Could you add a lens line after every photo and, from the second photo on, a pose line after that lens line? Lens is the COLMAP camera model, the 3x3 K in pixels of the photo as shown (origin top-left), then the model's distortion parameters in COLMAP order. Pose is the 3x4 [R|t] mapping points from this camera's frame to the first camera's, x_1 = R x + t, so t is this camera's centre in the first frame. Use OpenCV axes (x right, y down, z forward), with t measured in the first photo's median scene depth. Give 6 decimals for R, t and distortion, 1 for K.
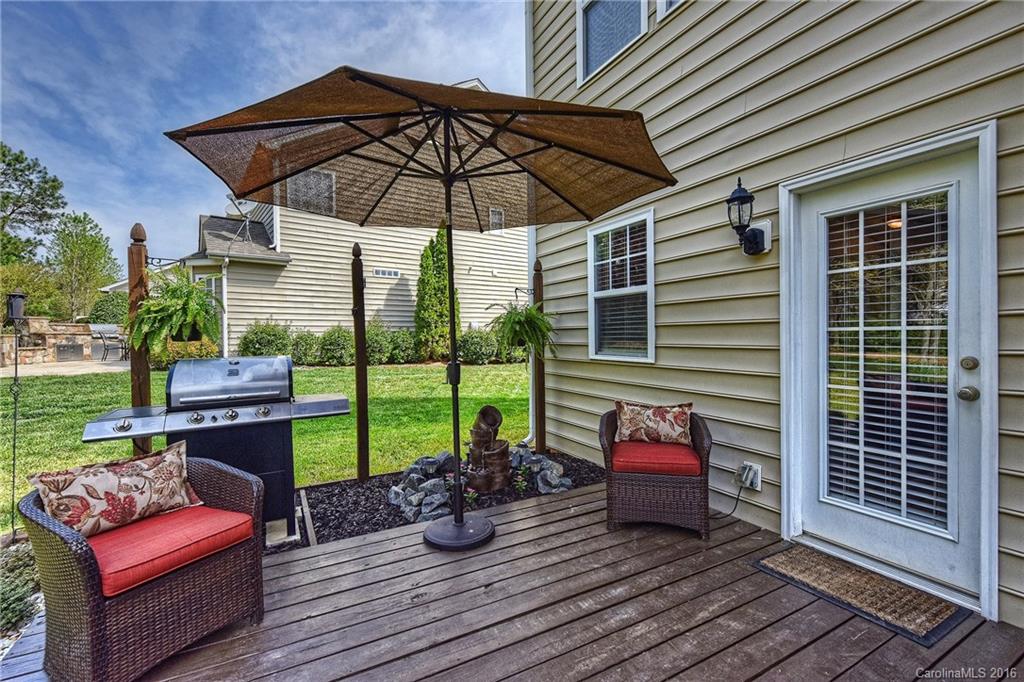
lens RADIAL K [[438.1, 0, 519.1], [0, 438.1, 340.5], [0, 0, 1]] dist [-0.000518, -0.000832]
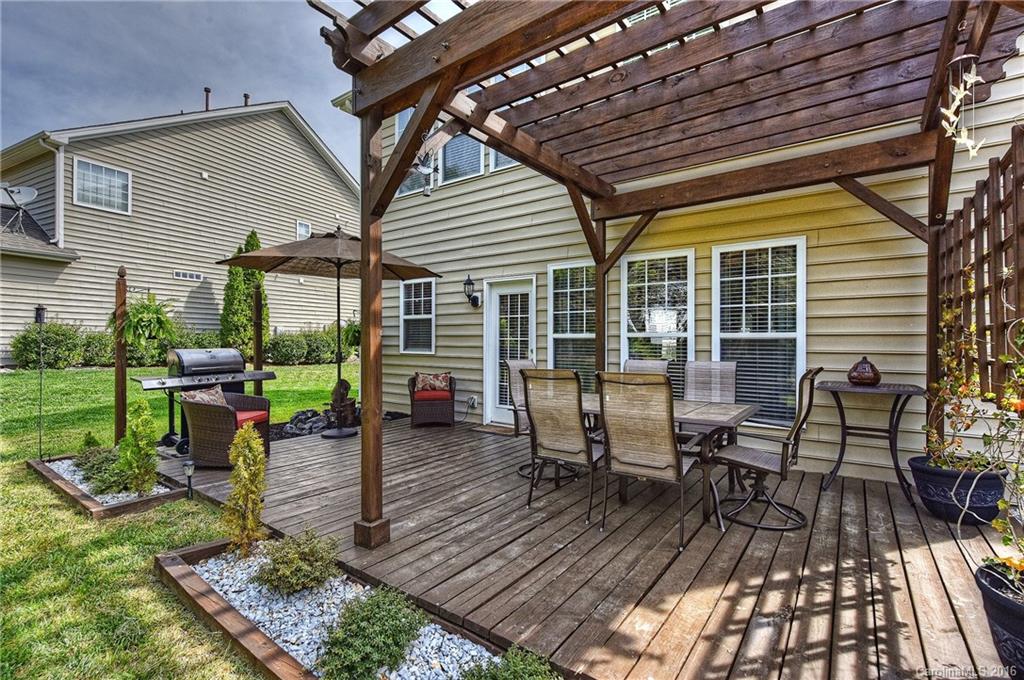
lens RADIAL K [[463.0, 0, 505.9], [0, 463.0, 336.3], [0, 0, 1]] dist [-0.000881, -0.001404]
pose [[0.913020, 0.019697, 0.407439, -0.215502], [-0.010399, 0.999633, -0.025024, 0.016464], [-0.407782, 0.018611, 0.912890, -0.893809]]
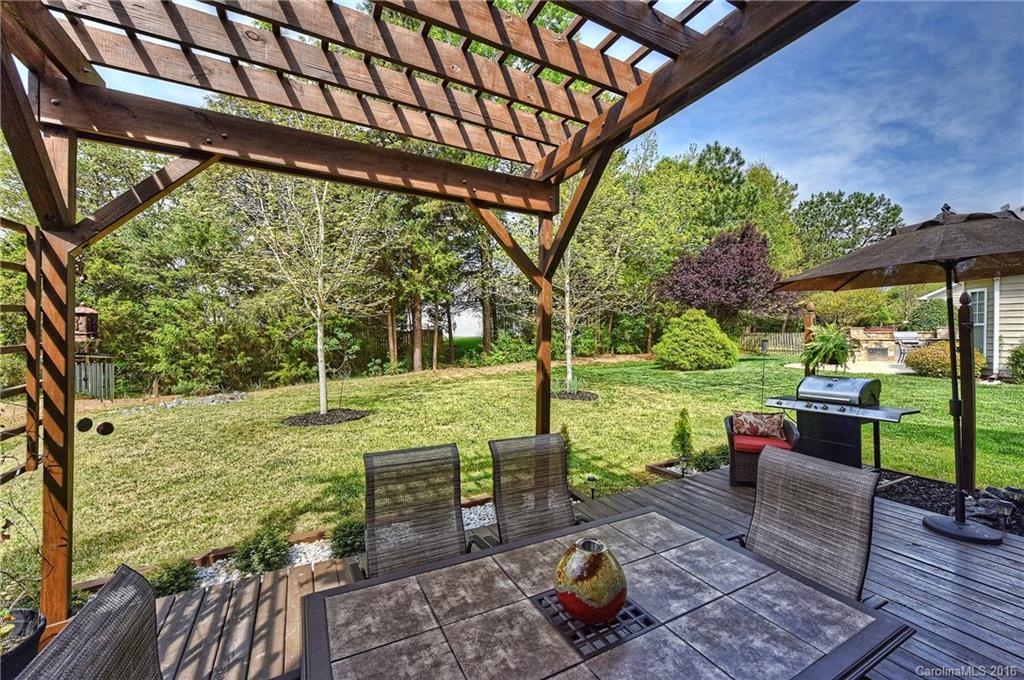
lens RADIAL K [[408.7, 0, 519.0], [0, 408.7, 334.9], [0, 0, 1]] dist [-0.000627, -0.000010]
pose [[-0.012709, 0.008454, -0.999883, 0.745221], [-0.013859, 0.999867, 0.008630, -0.092857], [0.999823, 0.013967, -0.012590, -0.197652]]
